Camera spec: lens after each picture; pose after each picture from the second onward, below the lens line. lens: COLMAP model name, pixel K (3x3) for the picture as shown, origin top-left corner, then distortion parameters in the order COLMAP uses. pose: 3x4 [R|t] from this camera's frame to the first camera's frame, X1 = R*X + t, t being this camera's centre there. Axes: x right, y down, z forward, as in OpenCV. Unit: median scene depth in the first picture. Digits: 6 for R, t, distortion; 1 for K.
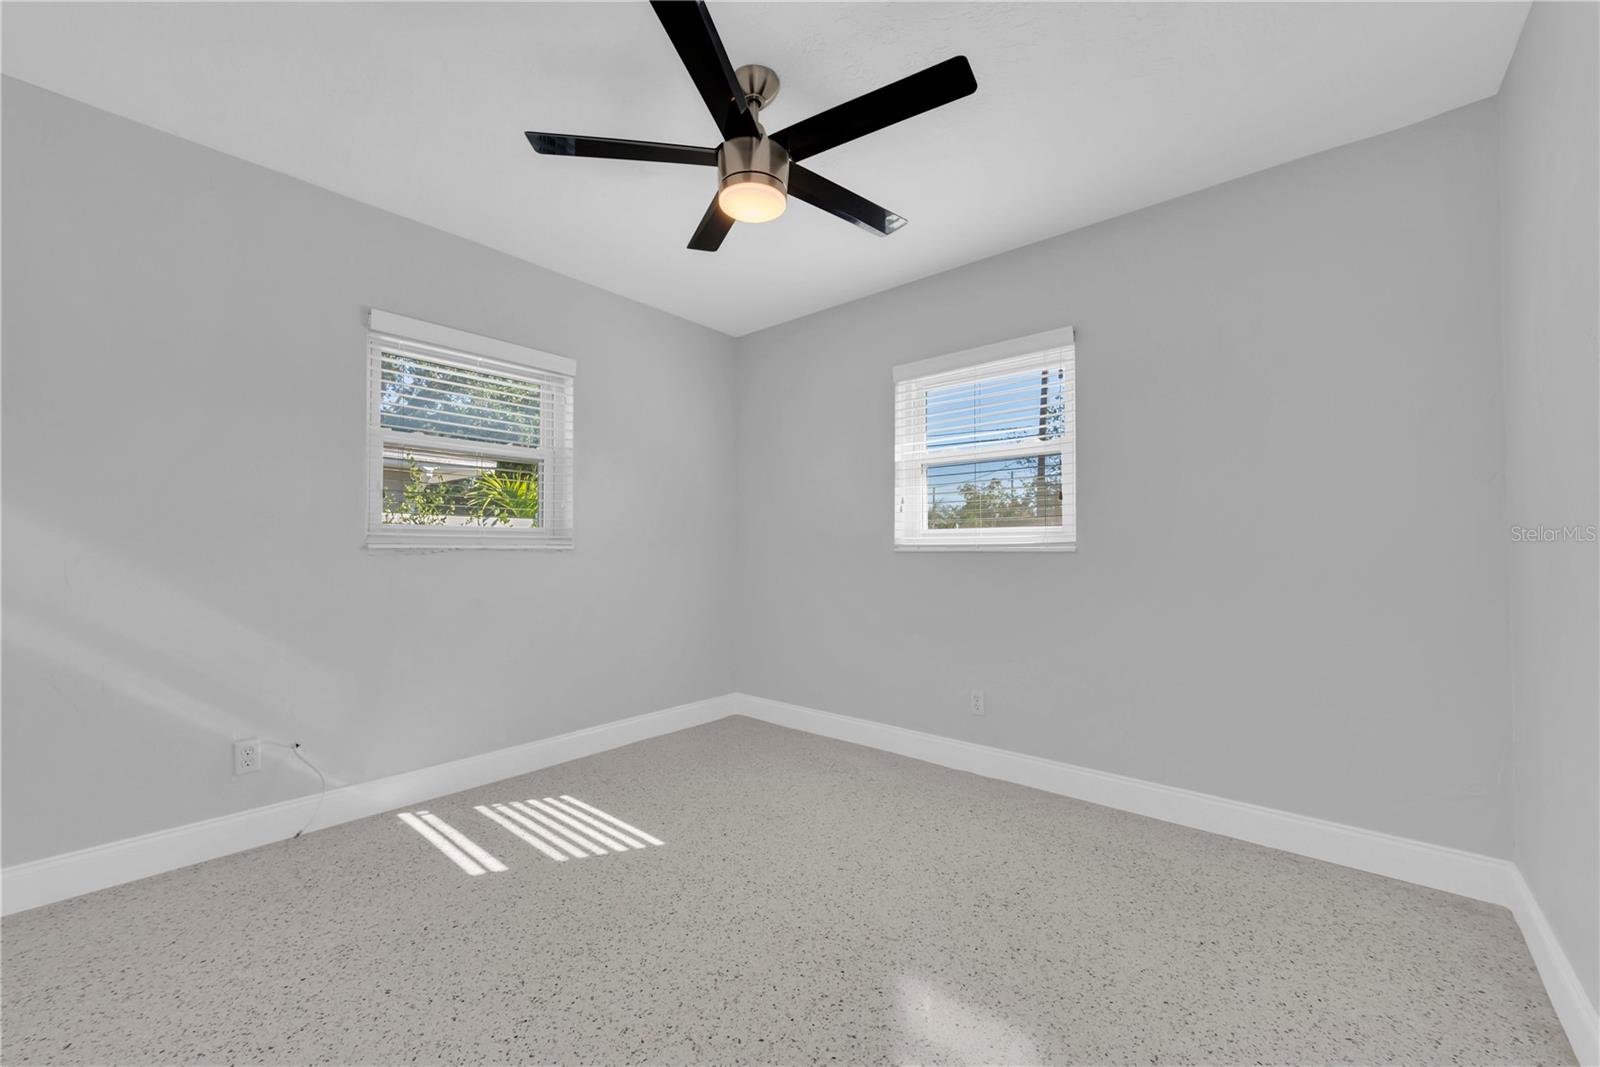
lens RADIAL K [[632.1, 0, 800.0], [0, 632.1, 533.5], [0, 0, 1]] dist [0.007912, -0.000705]
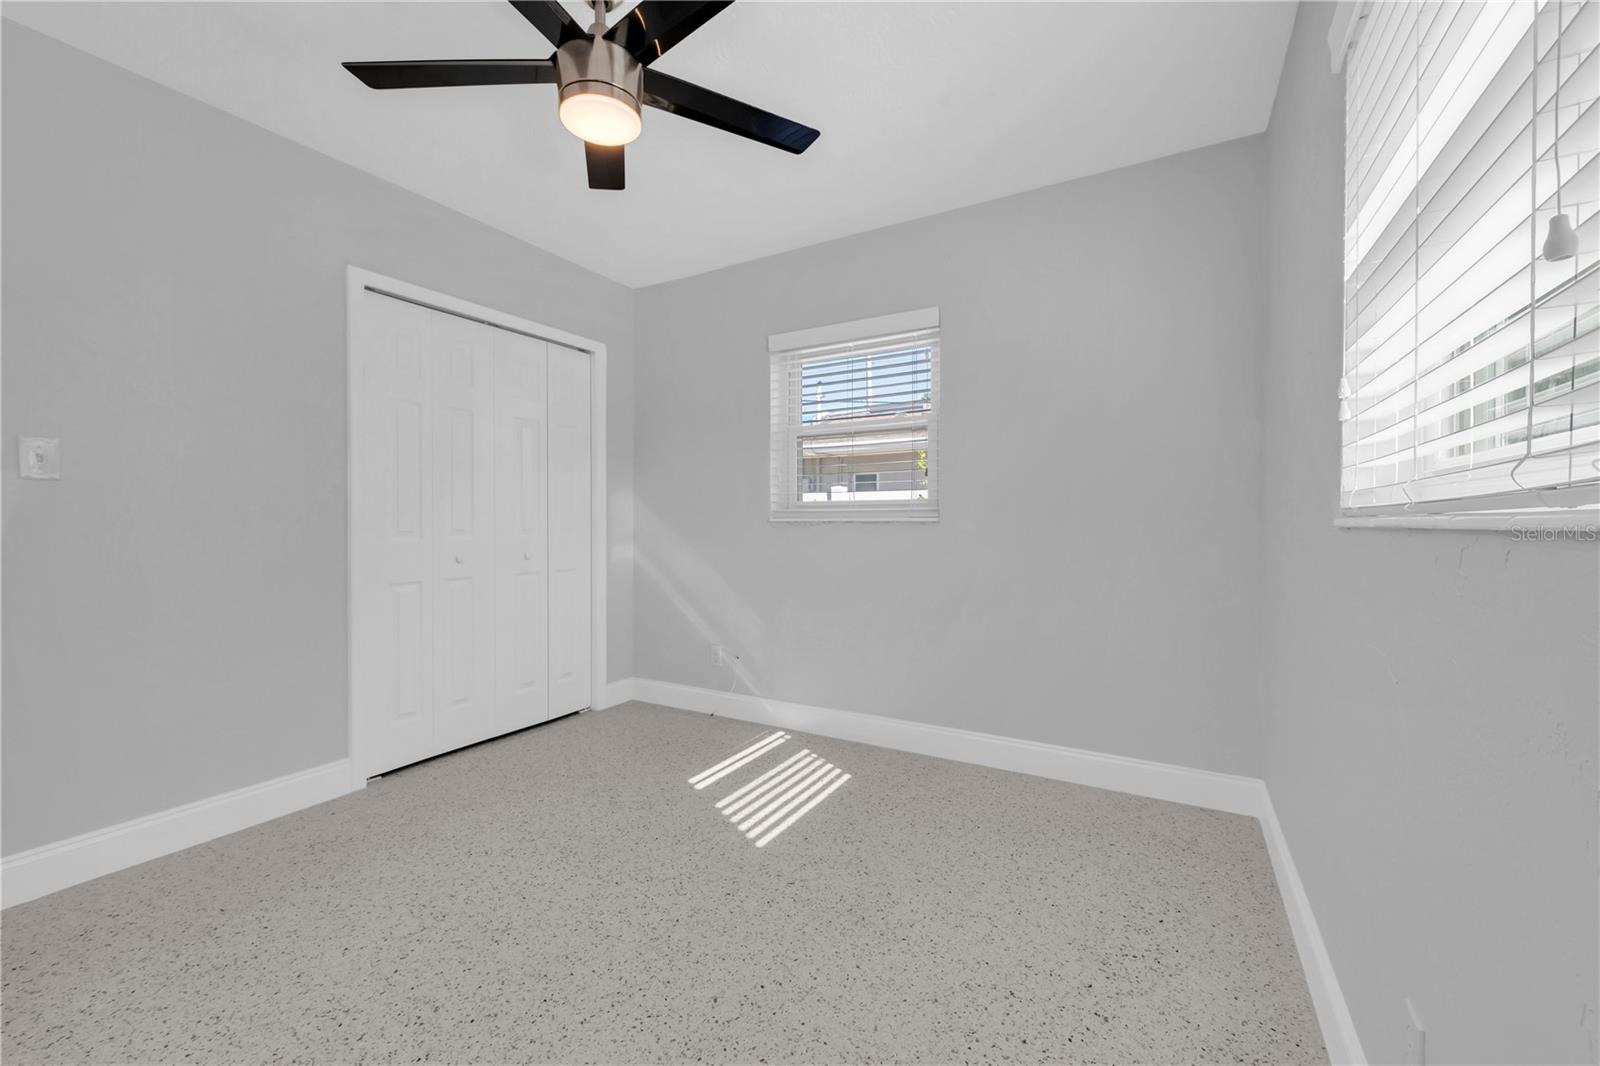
lens RADIAL K [[634.8, 0, 783.8], [0, 634.8, 540.8], [0, 0, 1]] dist [0.010020, -0.000160]
pose [[0.165873, 0.028962, -0.985722, 0.651771], [0.032678, 0.998858, 0.034847, 0.017911], [0.985606, -0.037991, 0.164737, 0.871774]]
